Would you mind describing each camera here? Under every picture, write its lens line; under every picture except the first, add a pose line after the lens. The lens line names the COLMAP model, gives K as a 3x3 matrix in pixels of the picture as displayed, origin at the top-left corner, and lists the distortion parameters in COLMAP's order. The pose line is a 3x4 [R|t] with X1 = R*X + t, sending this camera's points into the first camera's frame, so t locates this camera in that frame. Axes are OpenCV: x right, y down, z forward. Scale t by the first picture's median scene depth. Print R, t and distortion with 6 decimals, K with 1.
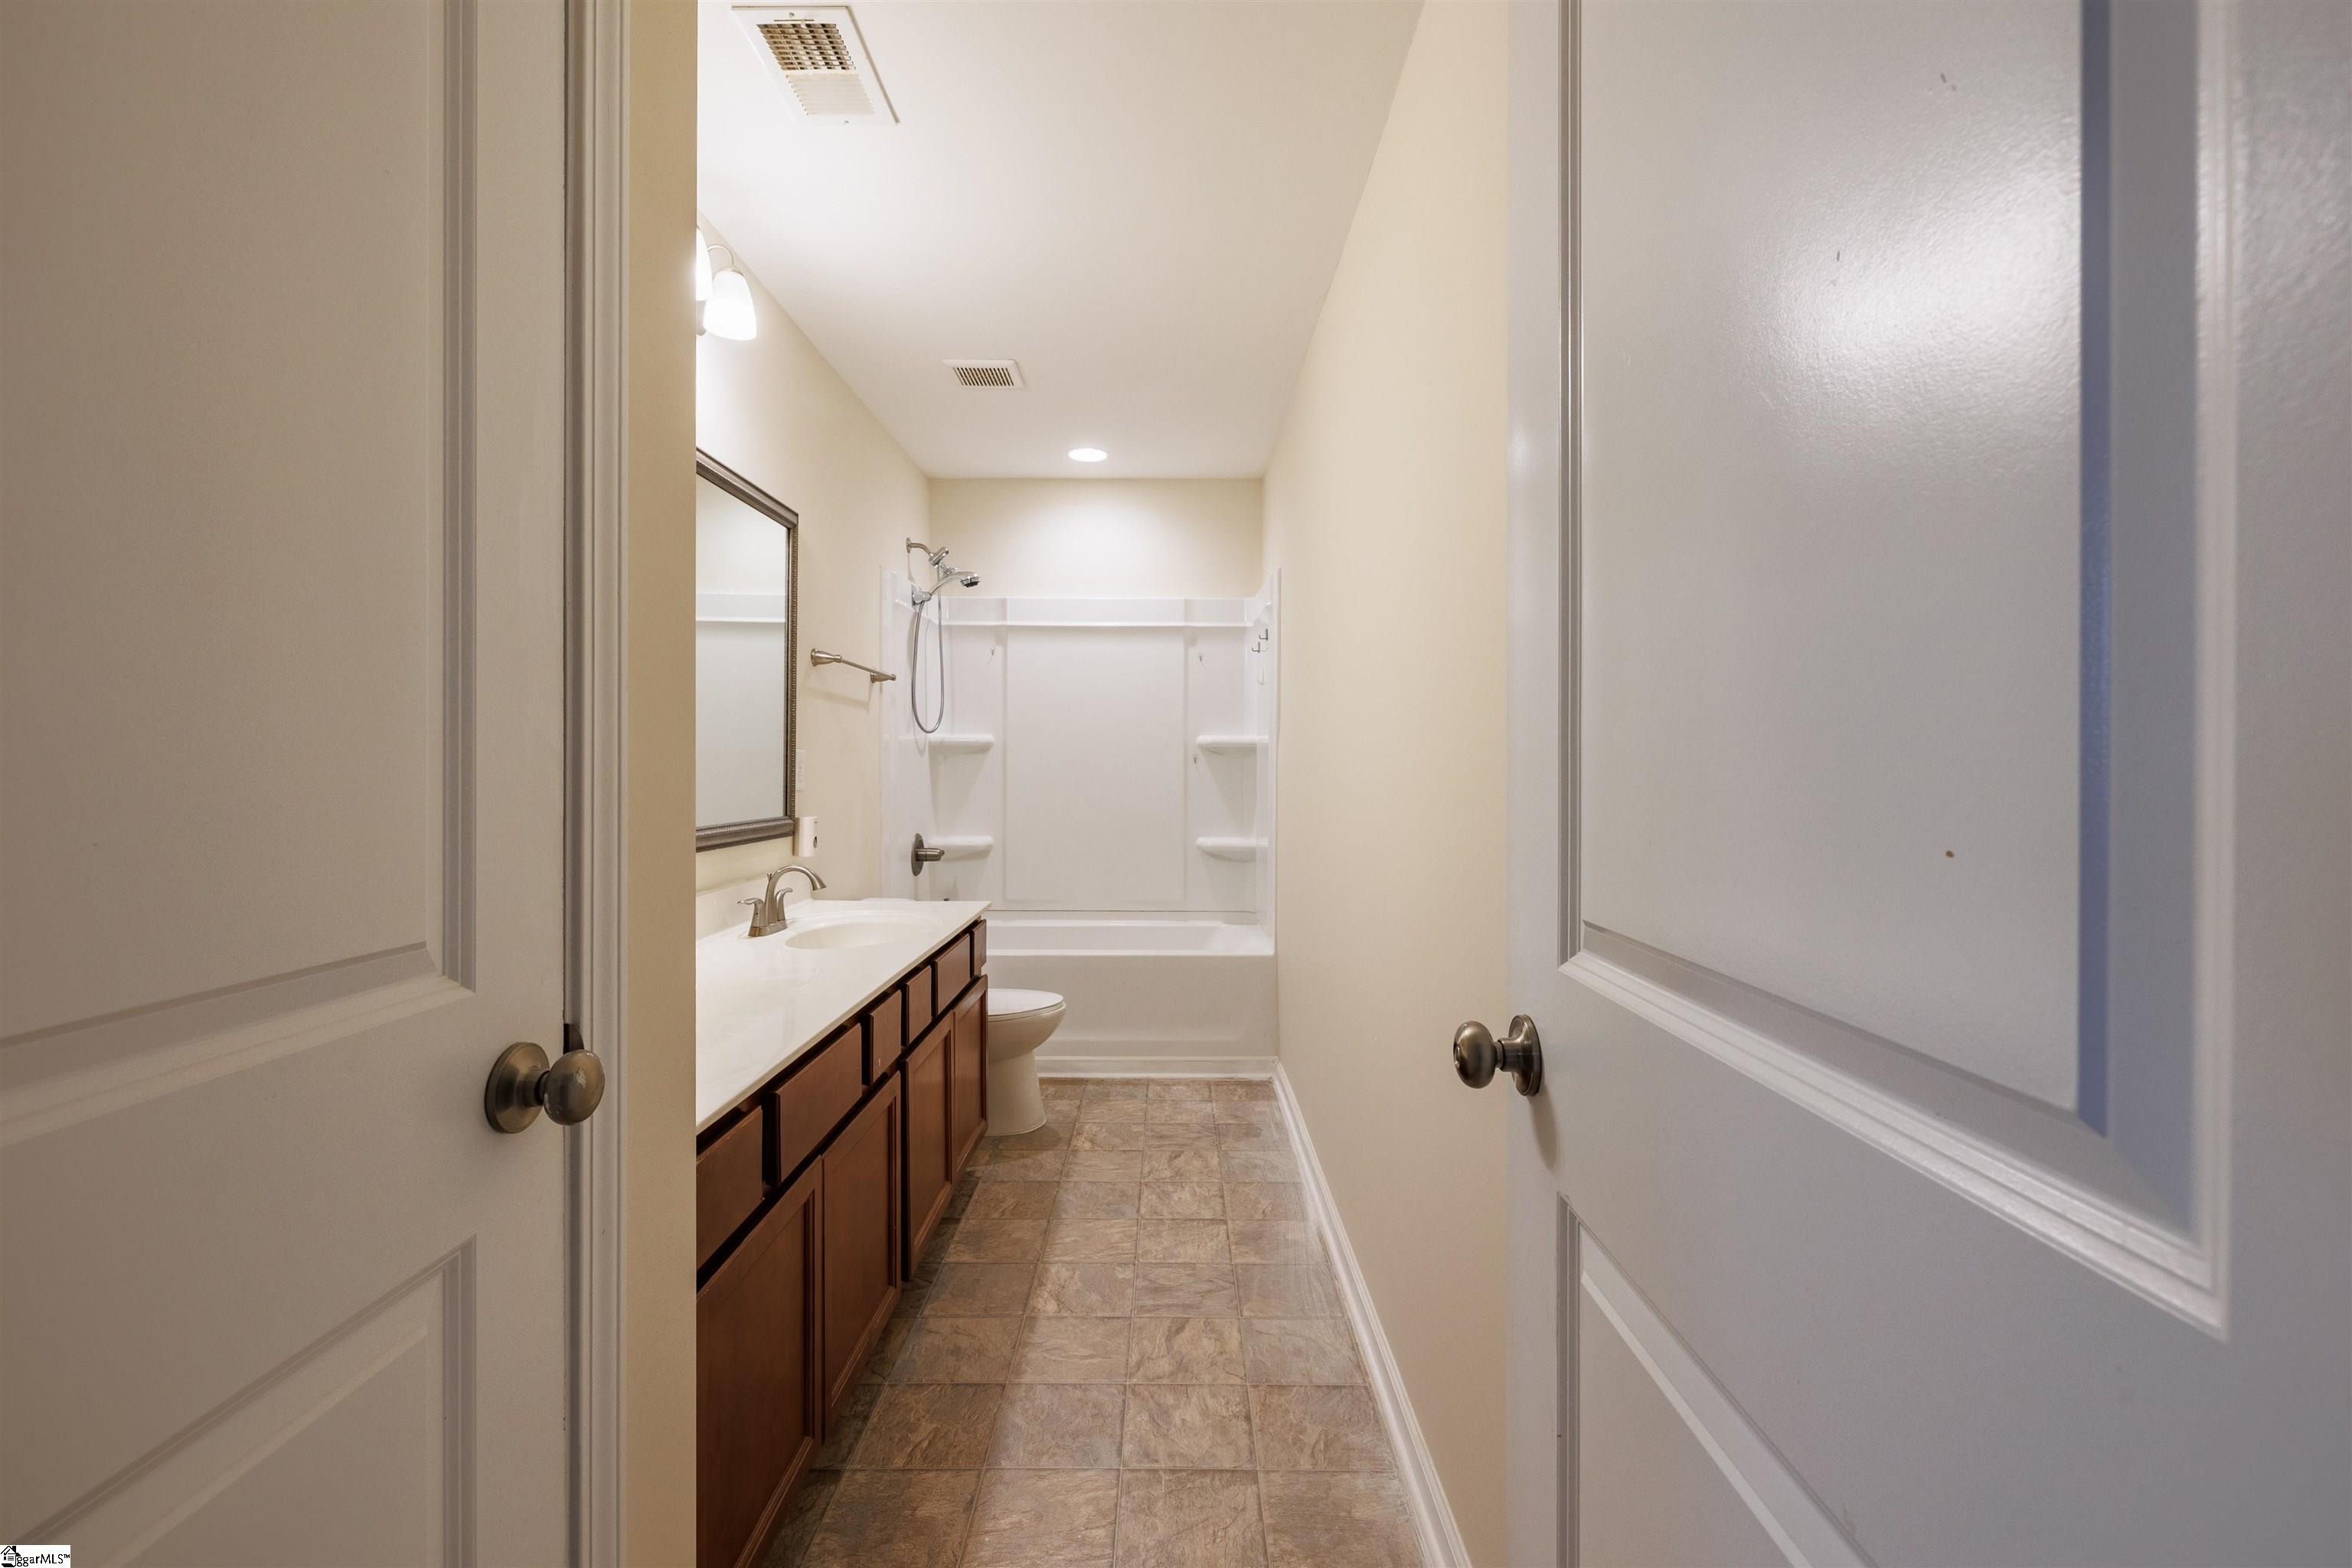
lens RADIAL K [[946.3, 0, 1240.1], [0, 946.3, 756.1], [0, 0, 1]] dist [0.000077, 0.000005]
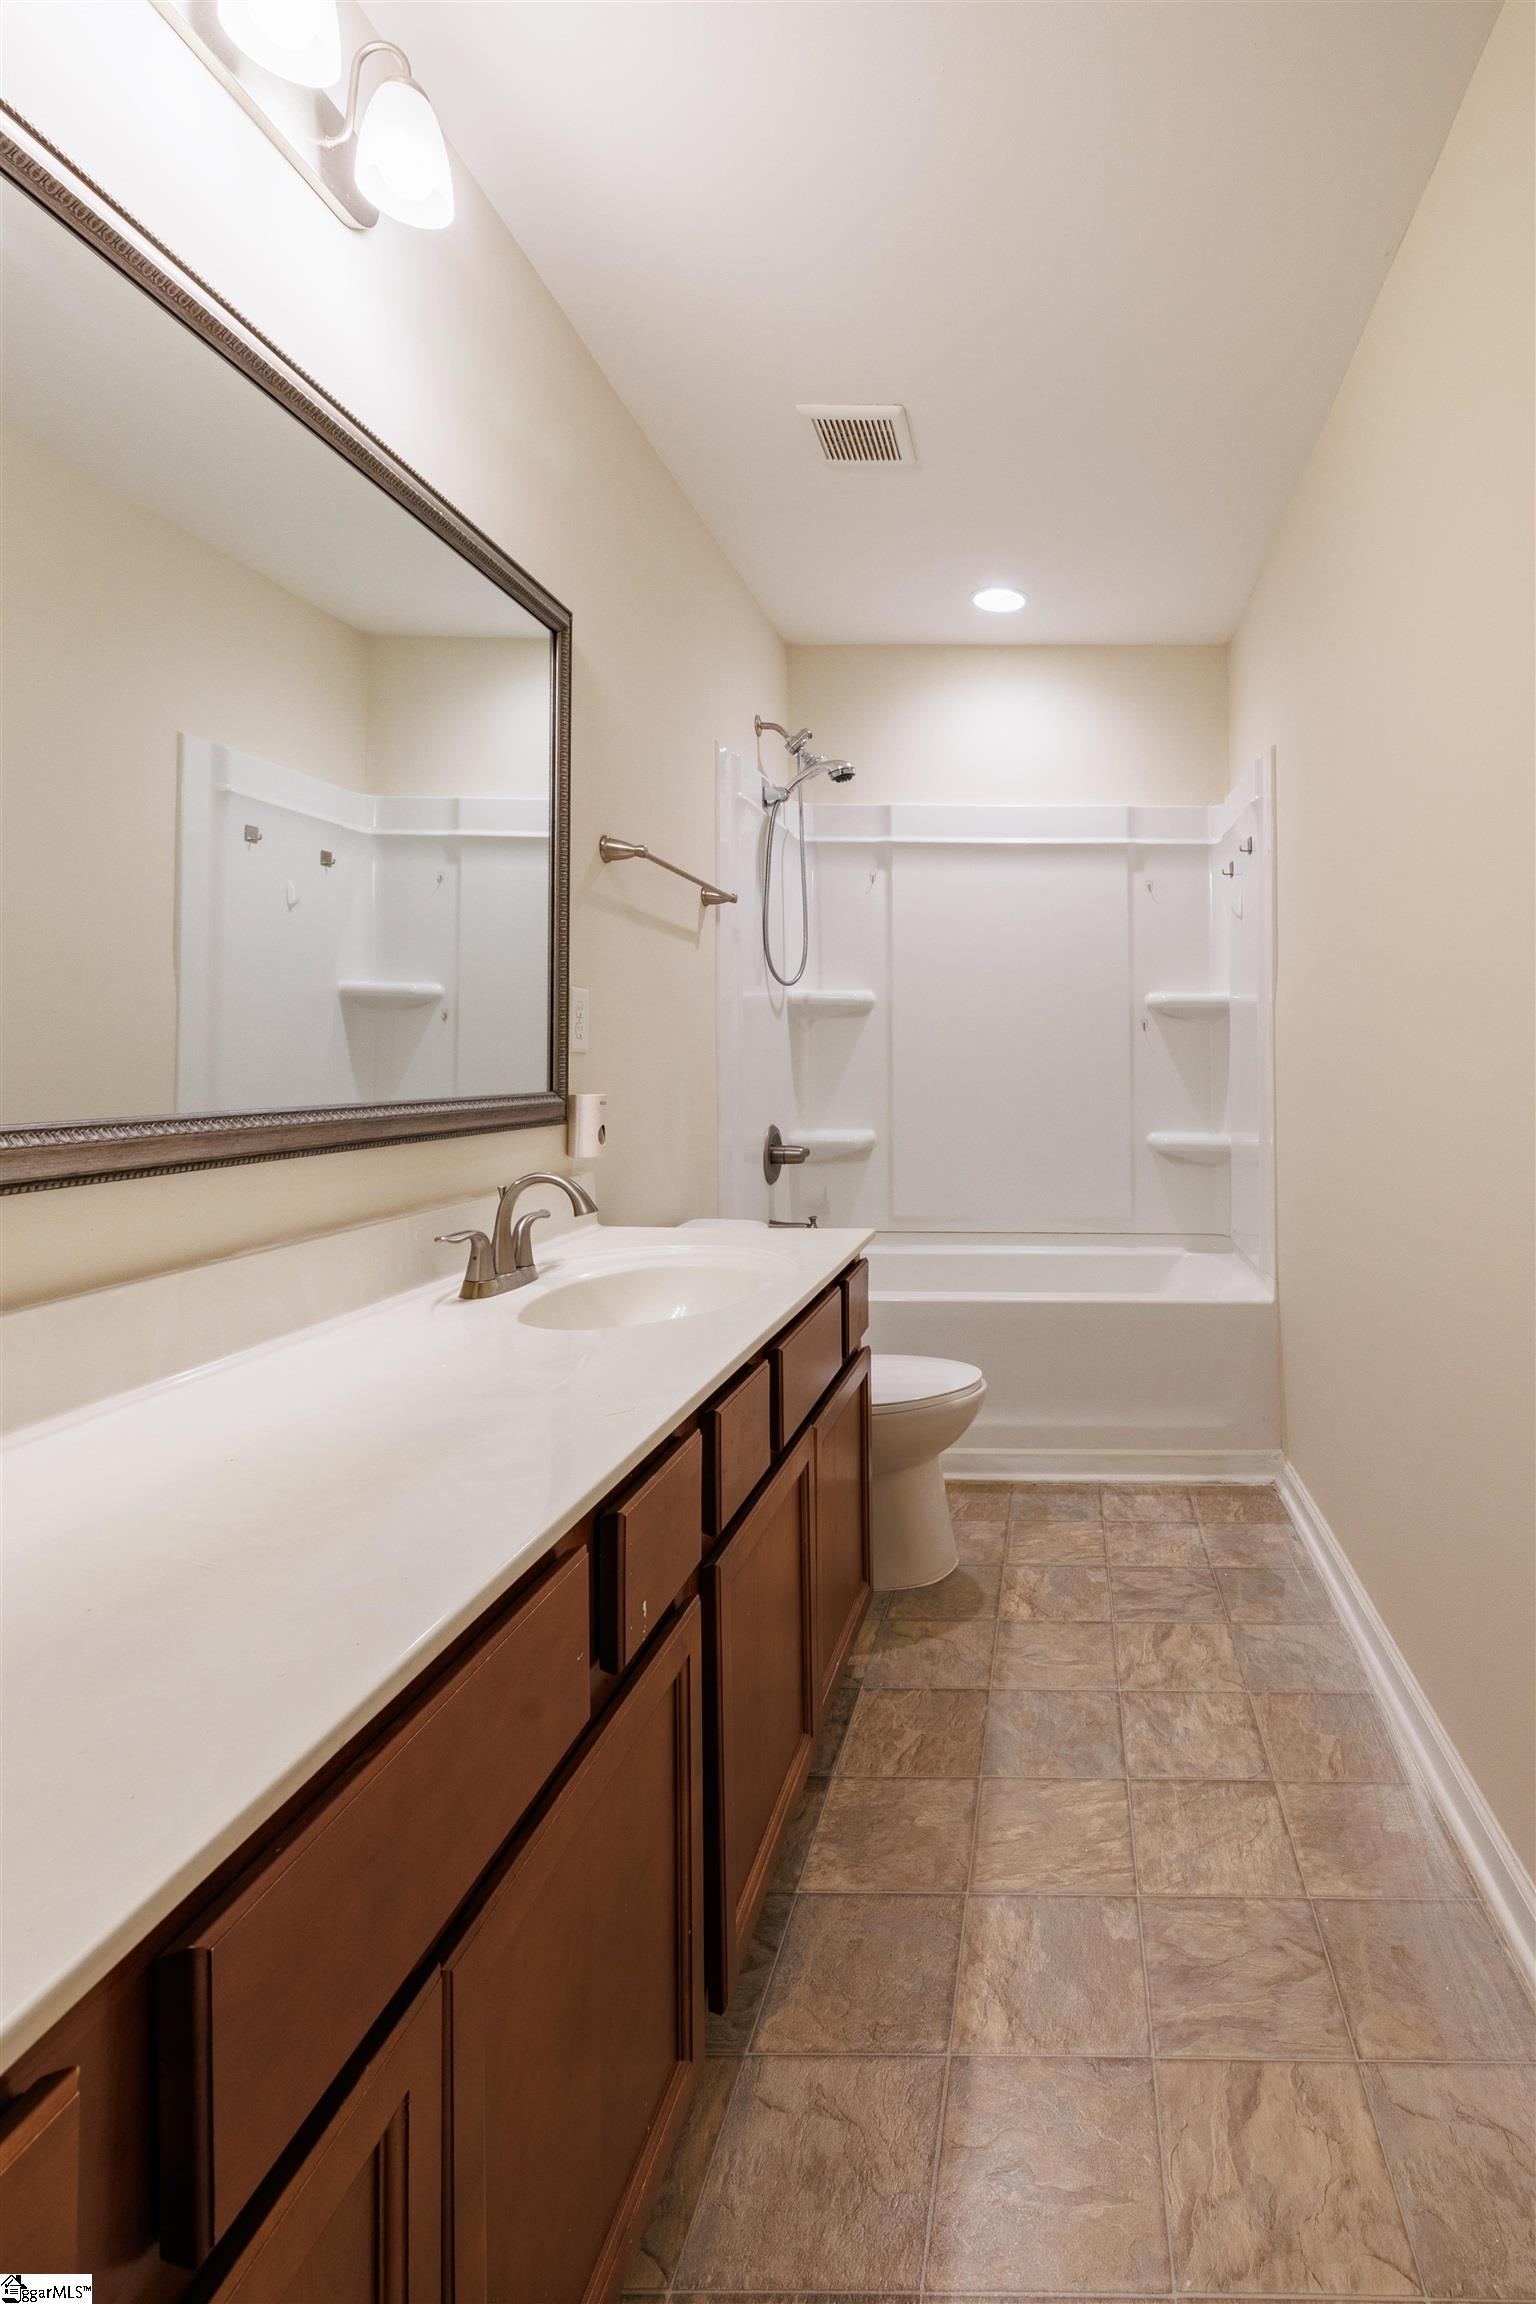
lens RADIAL K [[1003.5, 0, 1003.4], [0, 1003.5, 1036.2], [0, 0, 1]] dist [-0.001163, 0.000109]
pose [[0.992201, -0.011977, -0.124068, -0.074149], [0.010145, 0.999830, -0.015385, 0.028505], [0.124232, 0.014006, 0.992154, 0.273533]]
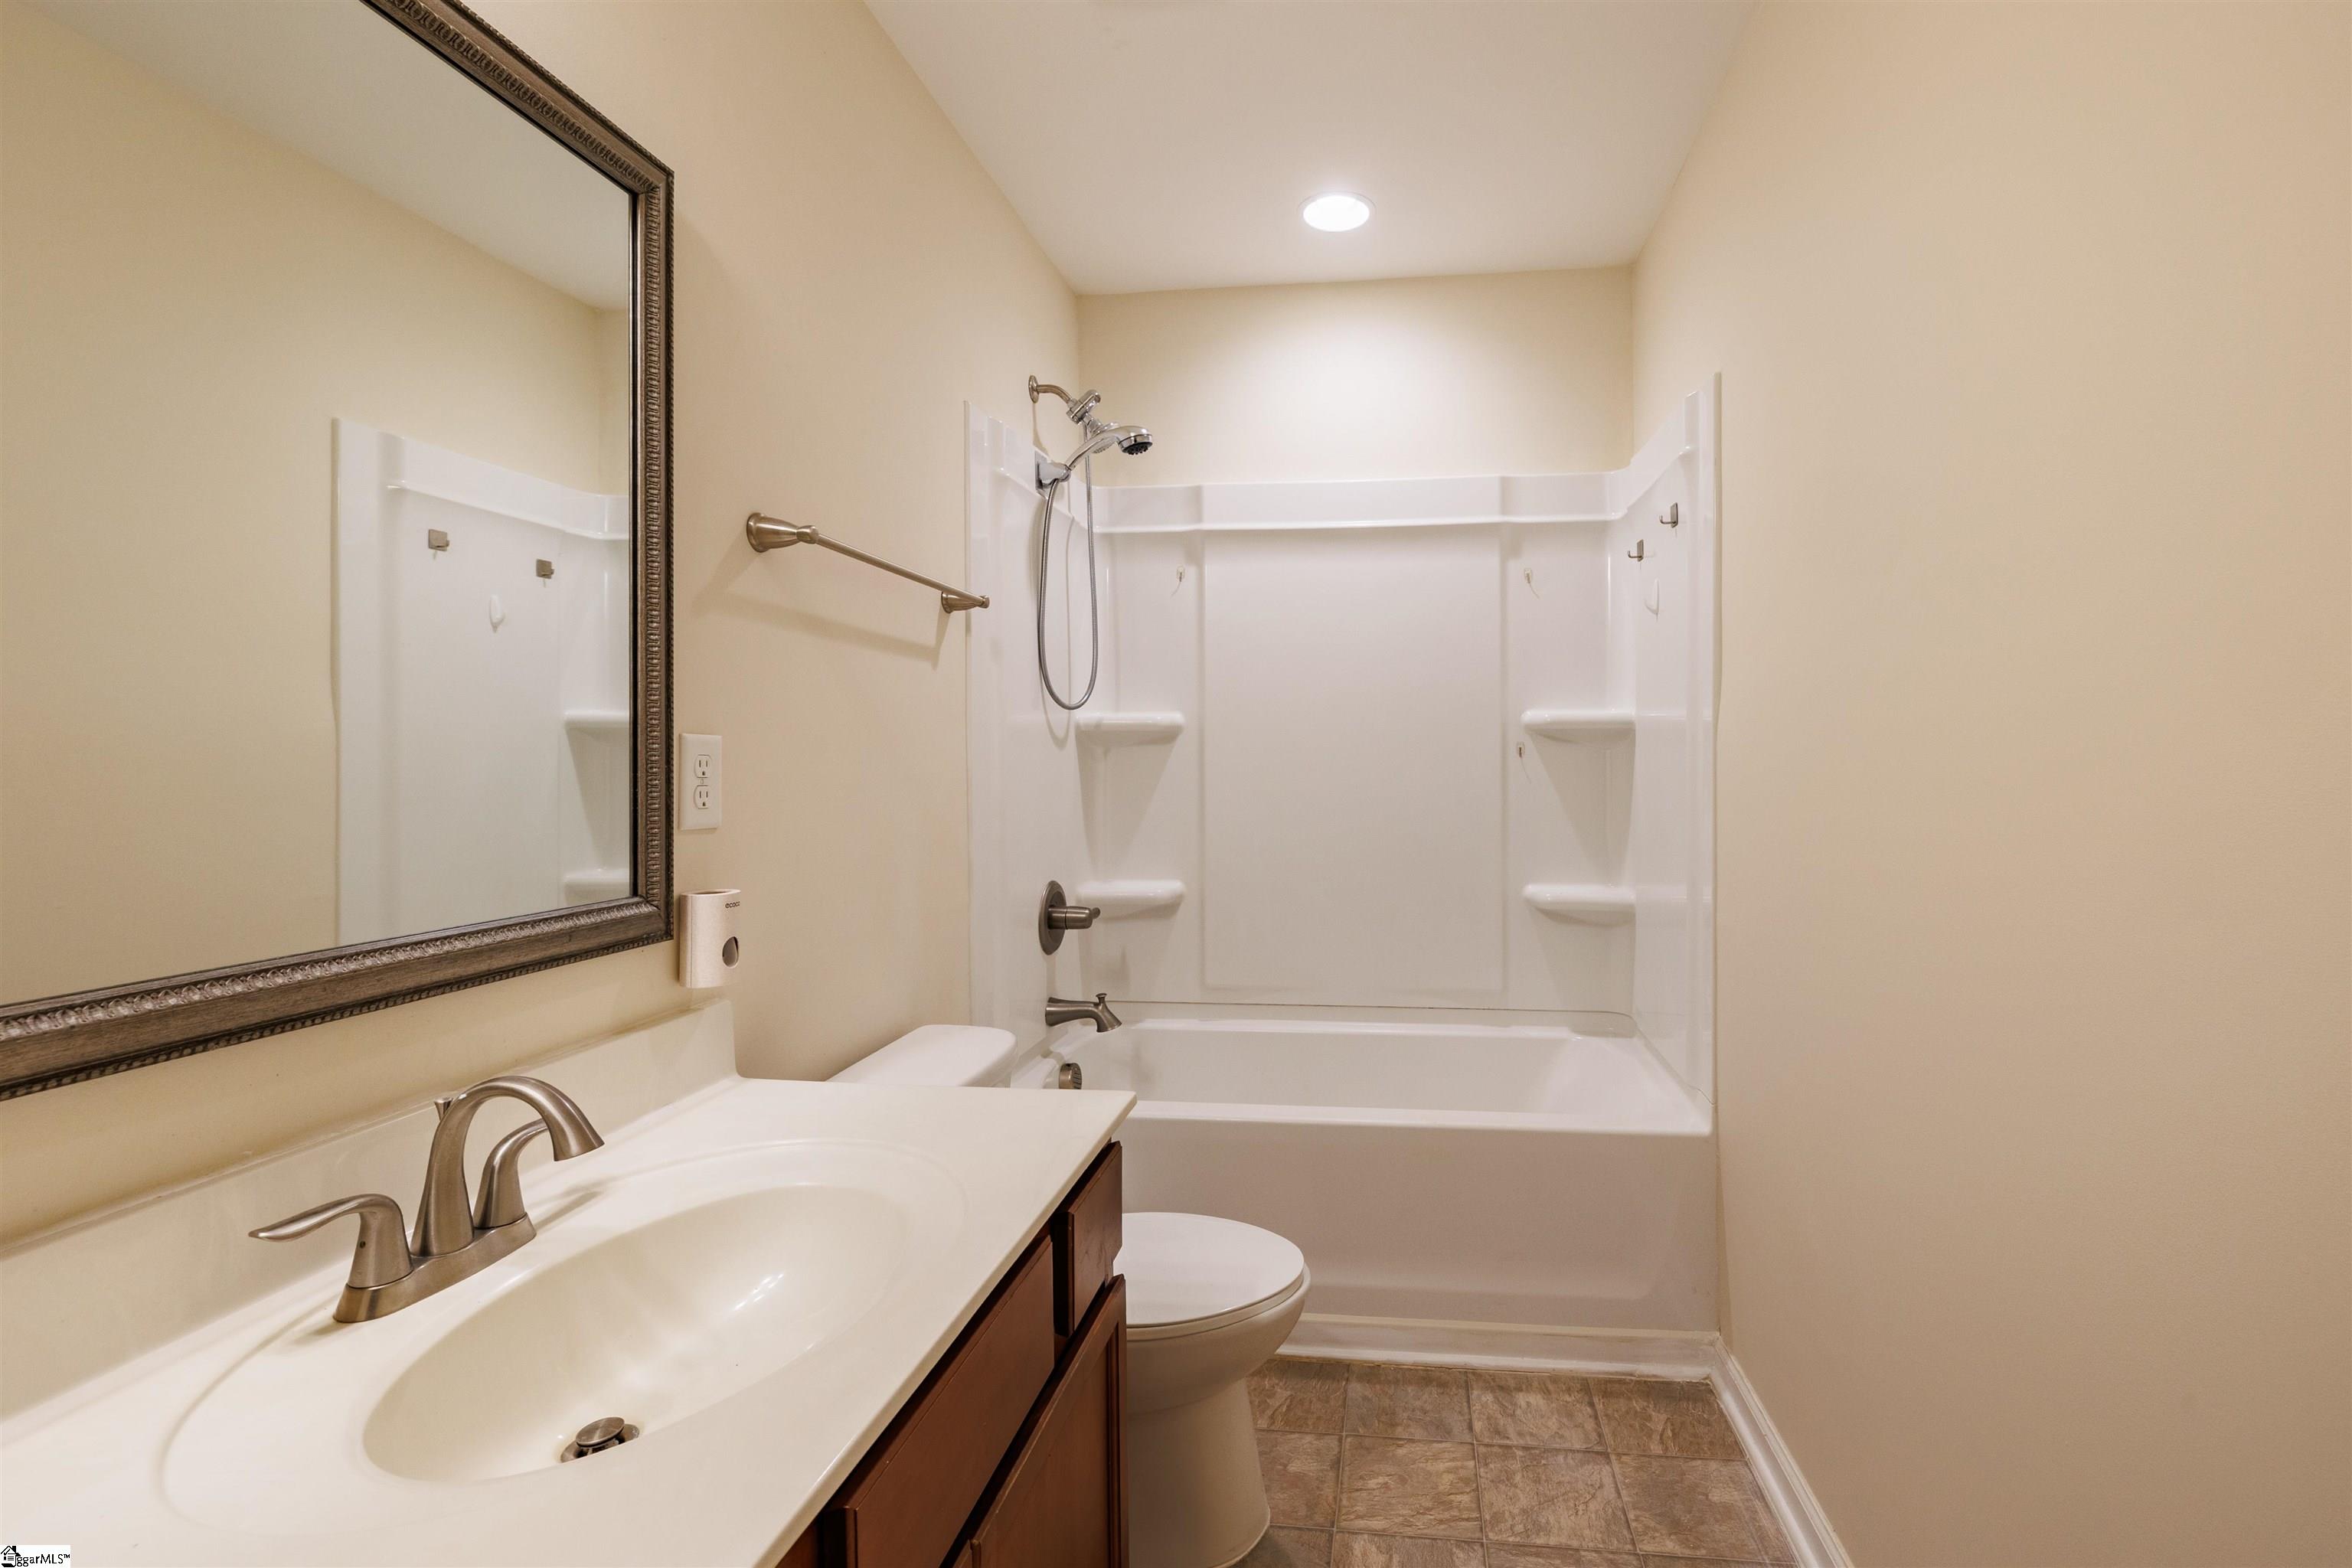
lens RADIAL K [[927.4, 0, 1182.7], [0, 927.4, 760.5], [0, 0, 1]] dist [0.000023, -0.000105]
pose [[0.954557, -0.005292, -0.297982, -0.094922], [0.009077, 0.999895, 0.011320, 0.001431], [0.297891, -0.013511, 0.954504, 0.488949]]
